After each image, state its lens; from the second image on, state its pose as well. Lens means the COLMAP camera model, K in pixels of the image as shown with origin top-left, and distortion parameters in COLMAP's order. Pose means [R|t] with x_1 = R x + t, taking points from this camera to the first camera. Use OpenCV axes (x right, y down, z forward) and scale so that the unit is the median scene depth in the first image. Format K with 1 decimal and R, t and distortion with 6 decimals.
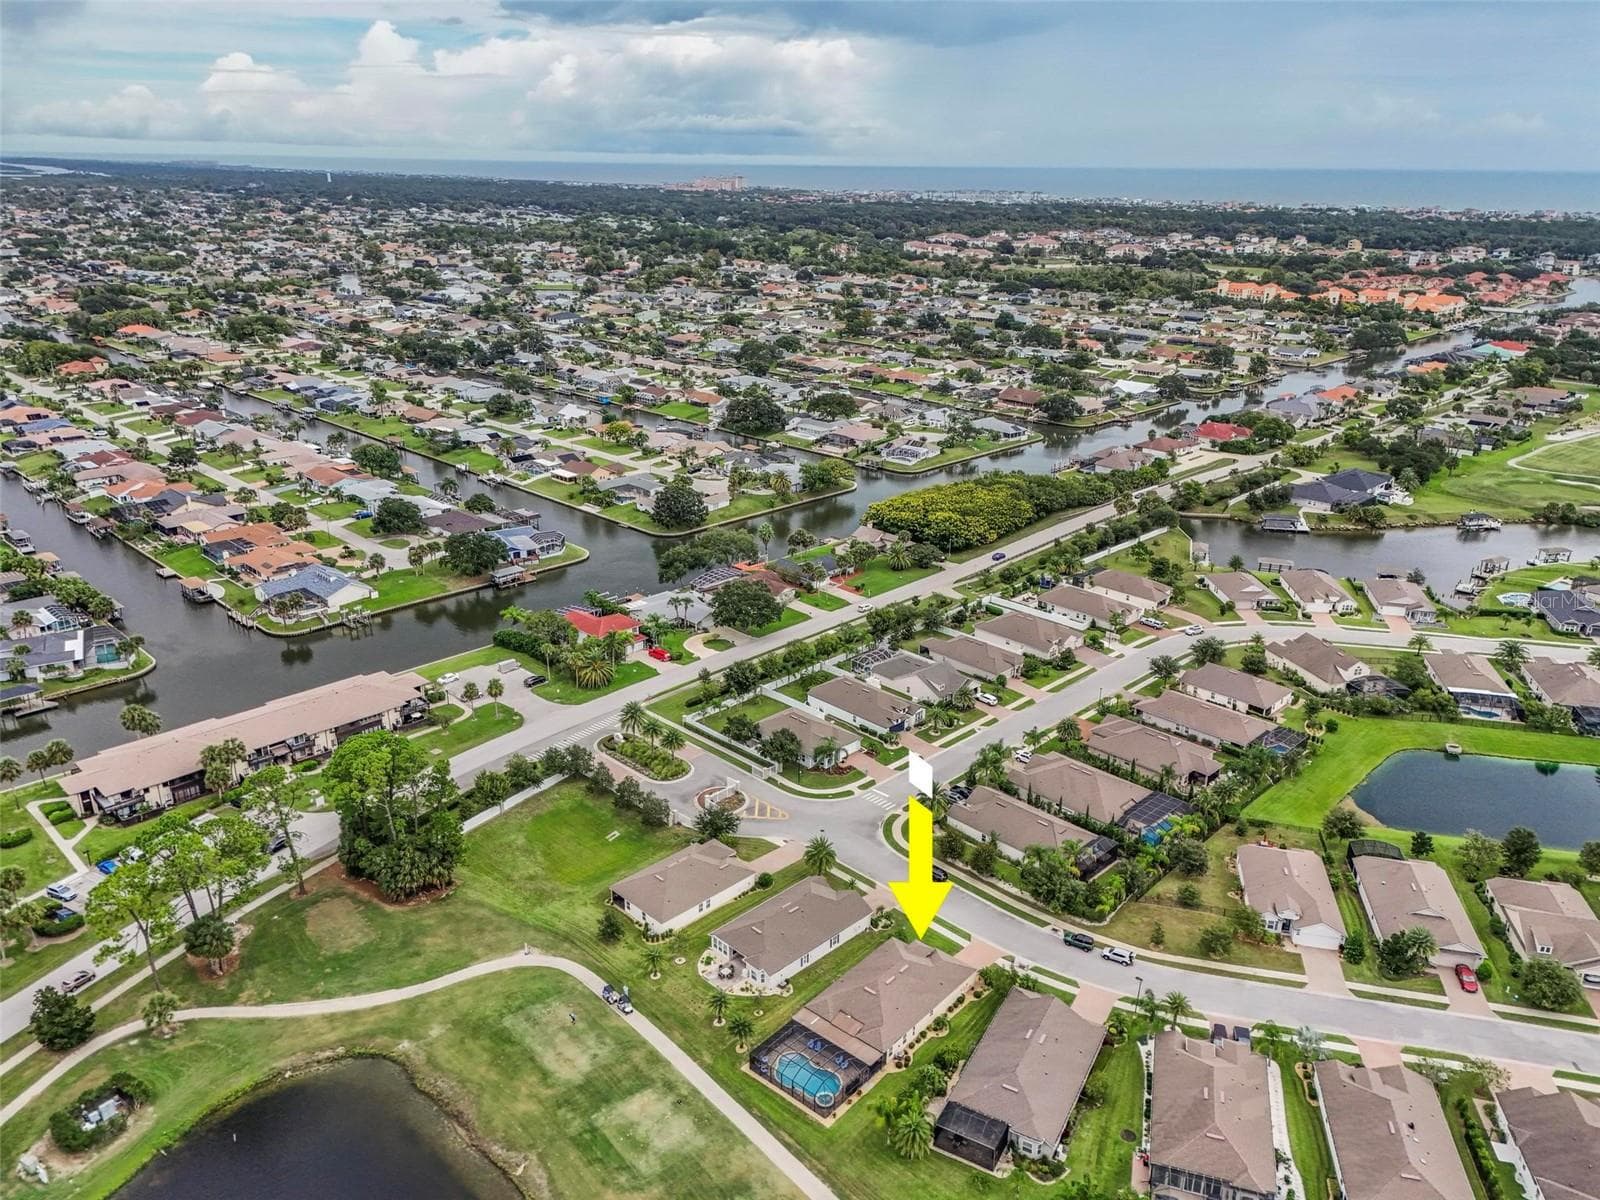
lens RADIAL K [[1169.3, 0, 800.0], [0, 1169.3, 600.0], [0, 0, 1]] dist [0.102727, -0.123219]
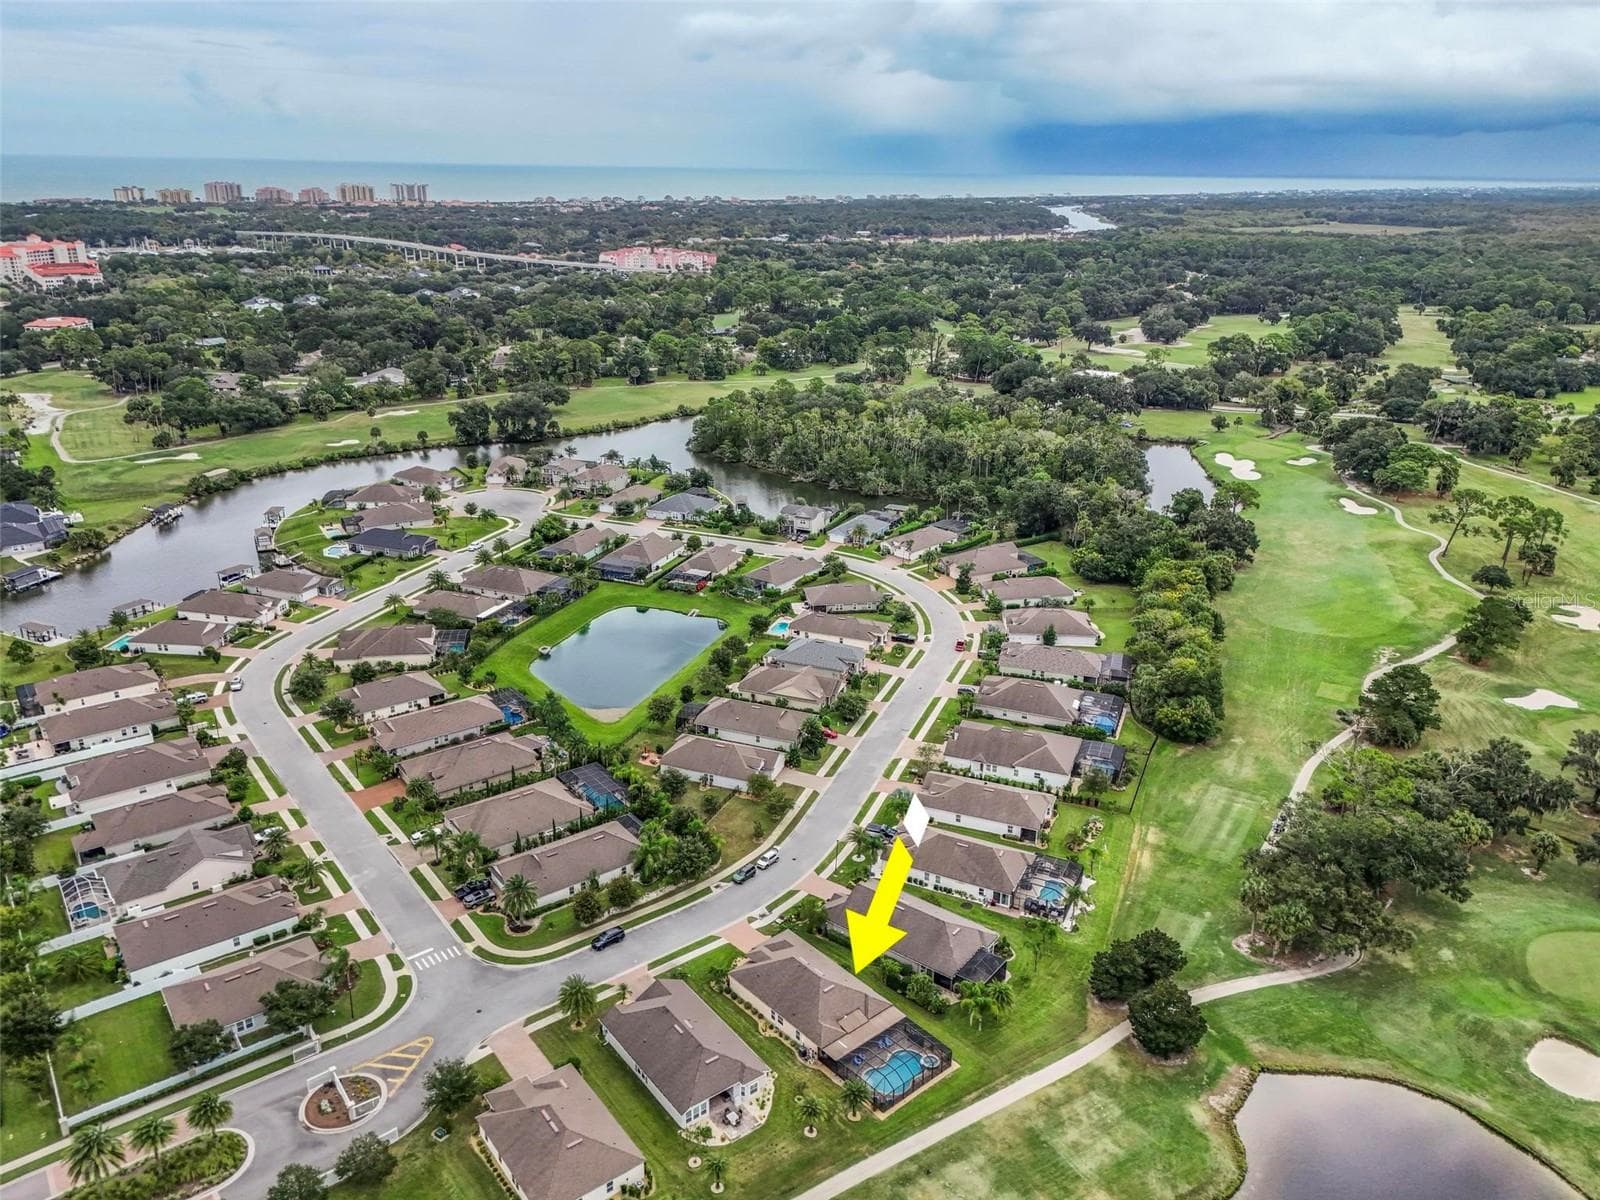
lens RADIAL K [[1169.3, 0, 800.0], [0, 1169.3, 600.0], [0, 0, 1]] dist [0.102727, -0.123219]
pose [[0.144358, -0.353527, 0.924218, -0.429170], [0.336673, 0.895826, 0.290080, -0.154143], [-0.930490, 0.269284, 0.248343, 0.376098]]
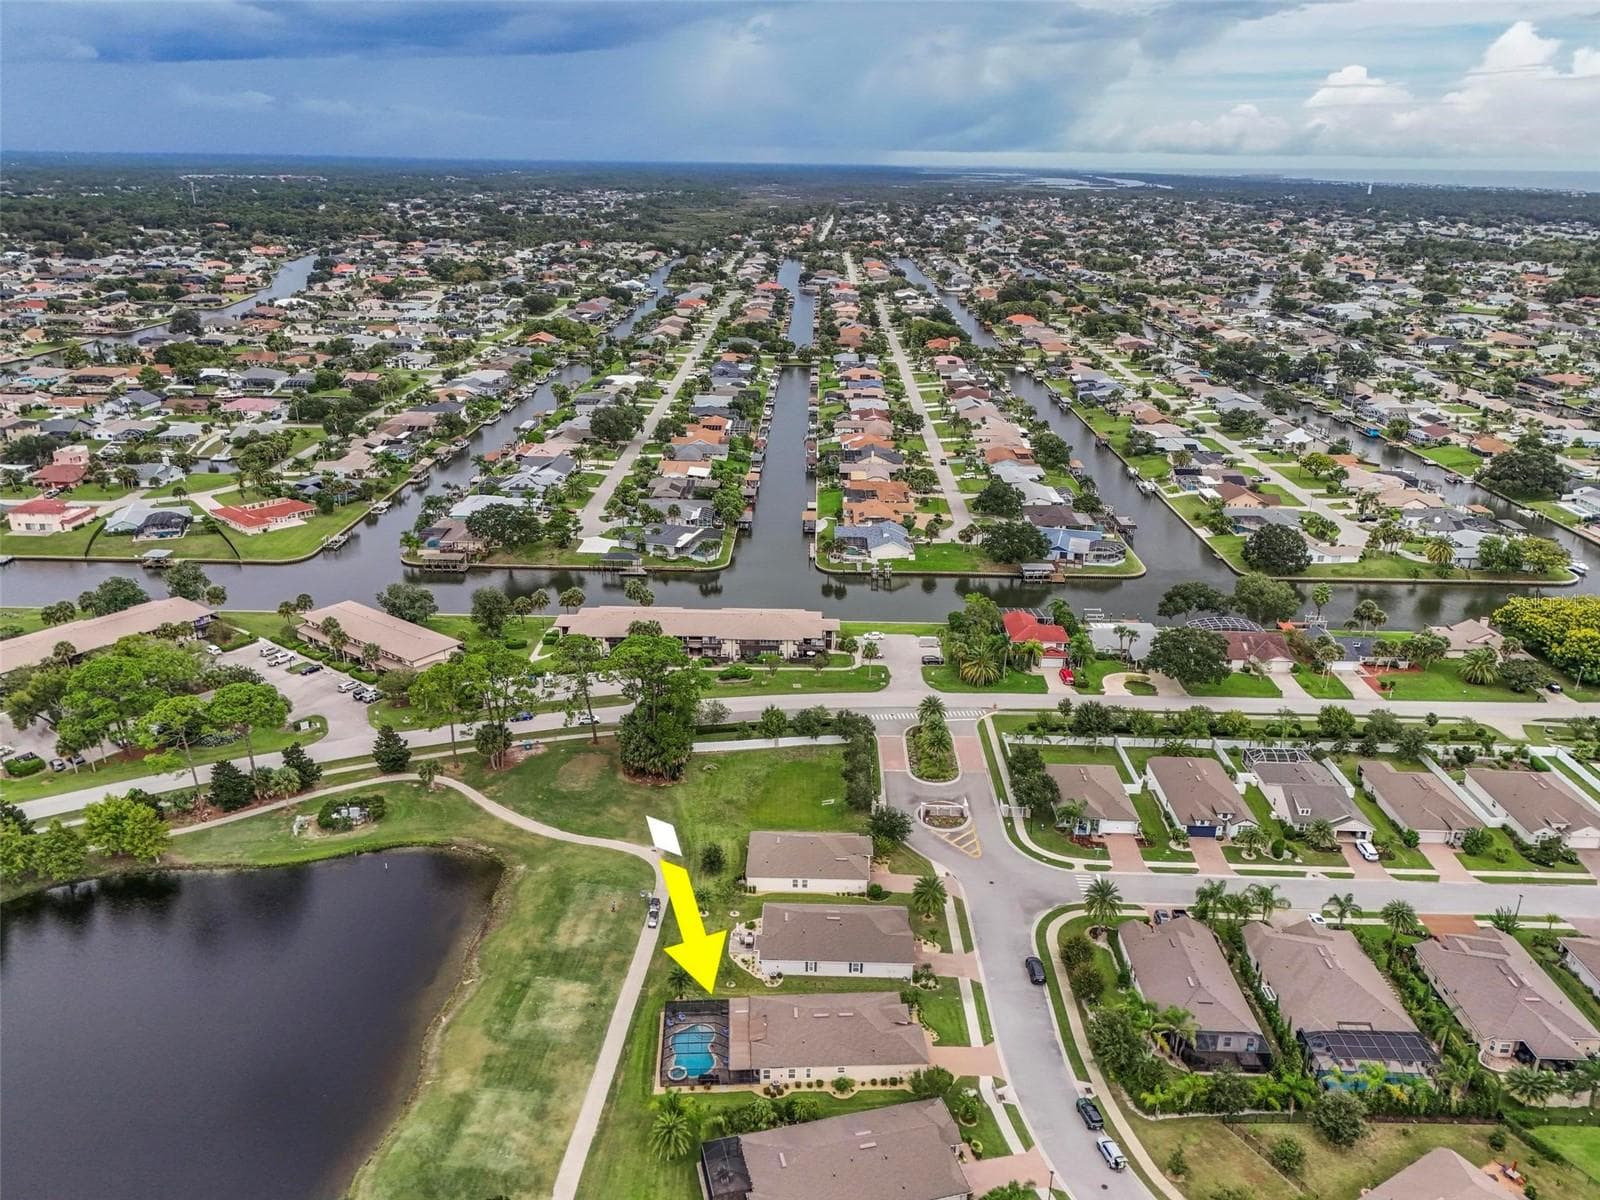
lens RADIAL K [[1182.6, 0, 799.4], [0, 1182.6, 564.3], [0, 0, 1]] dist [0.079528, -0.058994]
pose [[0.691914, 0.228571, -0.684843, 0.355523], [-0.255391, 0.964720, 0.063955, -0.045453], [0.675301, 0.130651, 0.725878, 0.140188]]
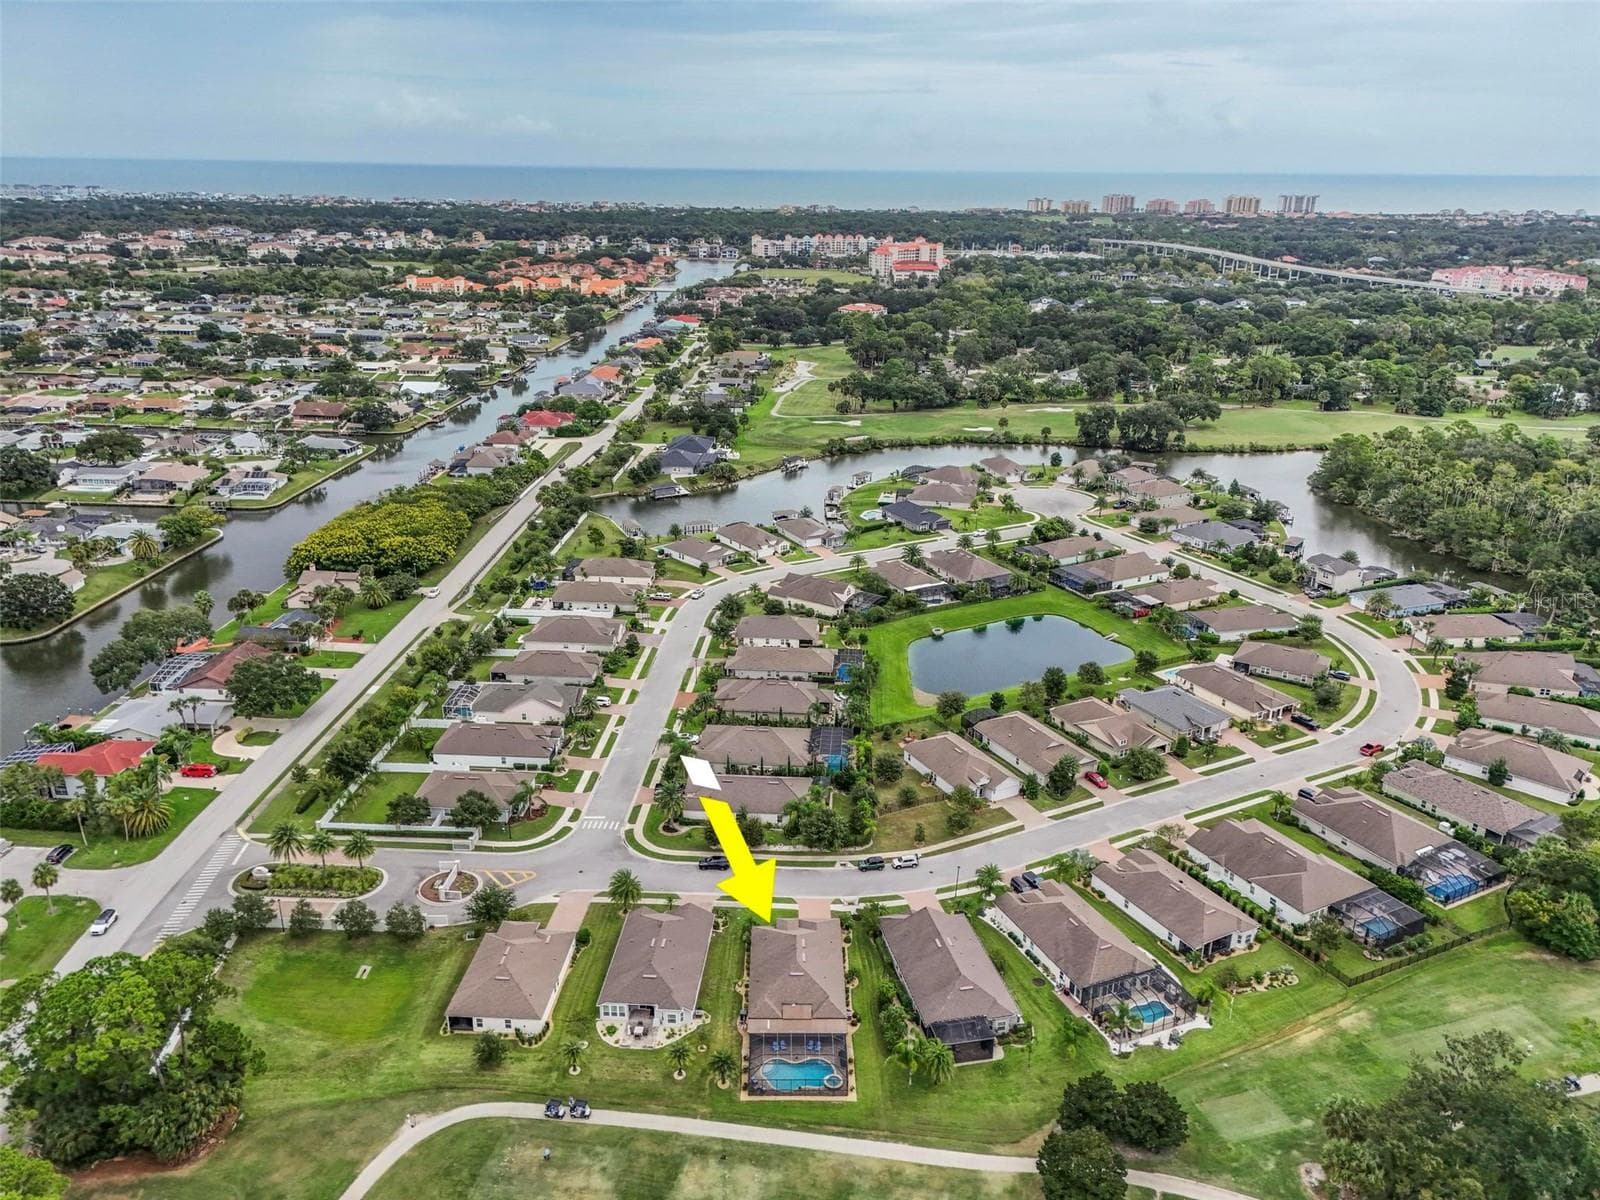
lens RADIAL K [[1169.3, 0, 800.0], [0, 1169.3, 600.0], [0, 0, 1]] dist [0.102727, -0.123219]
pose [[0.752846, -0.231847, 0.616011, -0.277569], [0.228662, 0.969742, 0.085526, -0.041834], [-0.617201, 0.076470, 0.783081, 0.090024]]
